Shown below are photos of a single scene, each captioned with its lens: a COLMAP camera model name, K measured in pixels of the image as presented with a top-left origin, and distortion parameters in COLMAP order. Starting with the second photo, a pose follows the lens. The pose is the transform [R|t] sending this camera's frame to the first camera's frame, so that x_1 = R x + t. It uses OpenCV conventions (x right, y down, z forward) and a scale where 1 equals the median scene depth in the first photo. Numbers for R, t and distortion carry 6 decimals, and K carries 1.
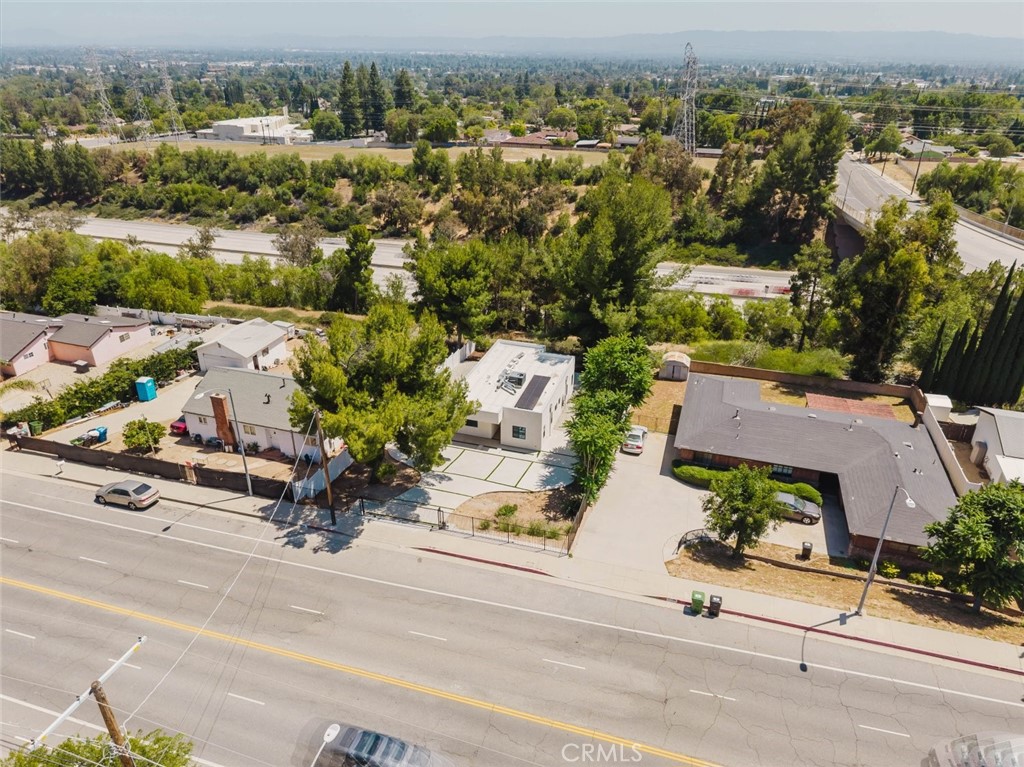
lens RADIAL K [[677.6, 0, 512.0], [0, 677.6, 383.5], [0, 0, 1]] dist [-0.000903, -0.001095]
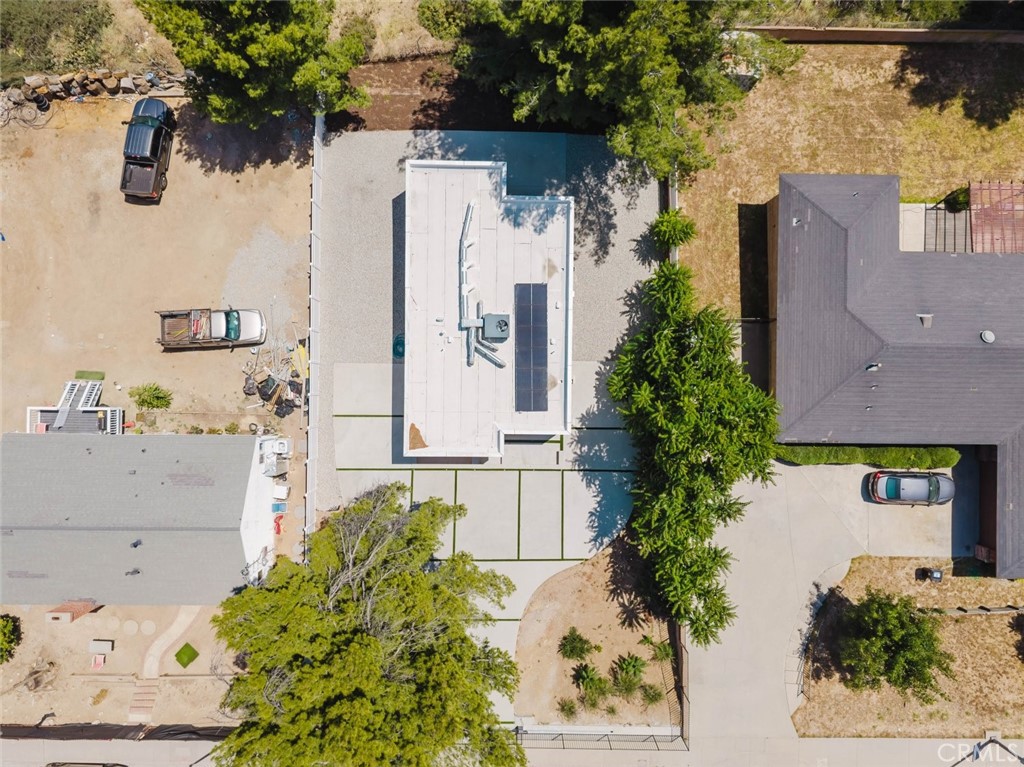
lens RADIAL K [[677.6, 0, 512.0], [0, 677.6, 383.5], [0, 0, 1]] dist [-0.000903, -0.001095]
pose [[0.957530, -0.287947, 0.014945, -0.003319], [0.119235, 0.442629, 0.888742, -0.446024], [-0.262526, -0.849215, 0.458164, 0.645654]]
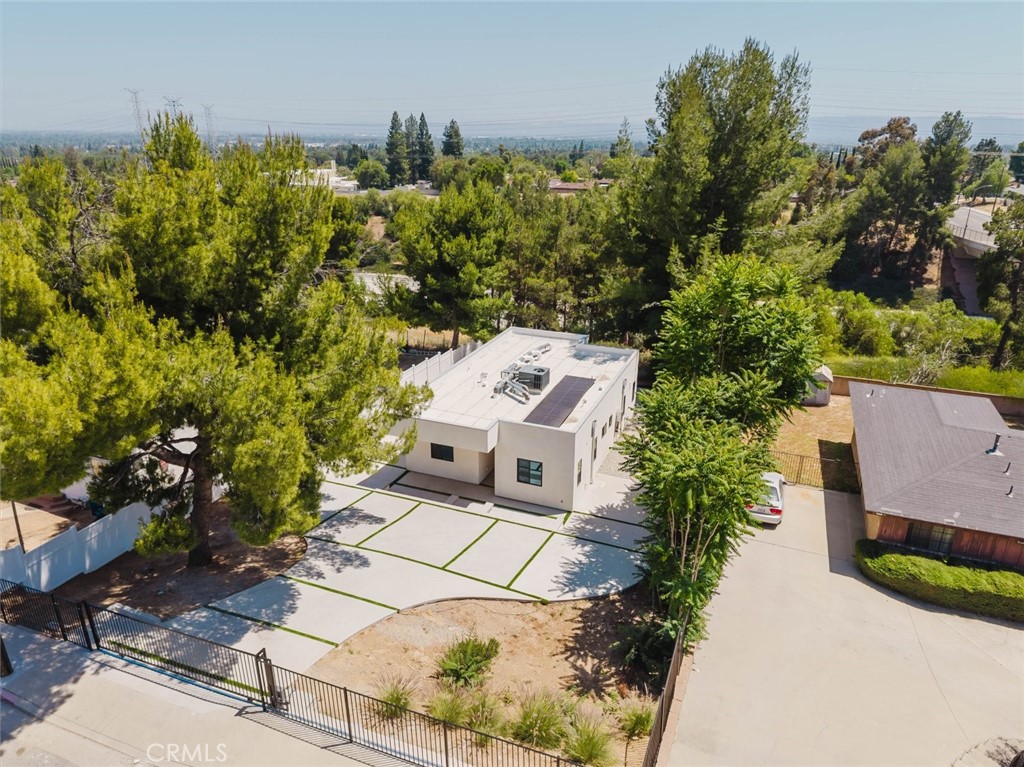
lens RADIAL K [[677.6, 0, 512.0], [0, 677.6, 383.5], [0, 0, 1]] dist [-0.000903, -0.001095]
pose [[0.996903, 0.025239, -0.074483, 0.028870], [-0.033055, 0.993856, -0.105634, 0.051696], [0.071359, 0.107769, 0.991612, 0.421550]]
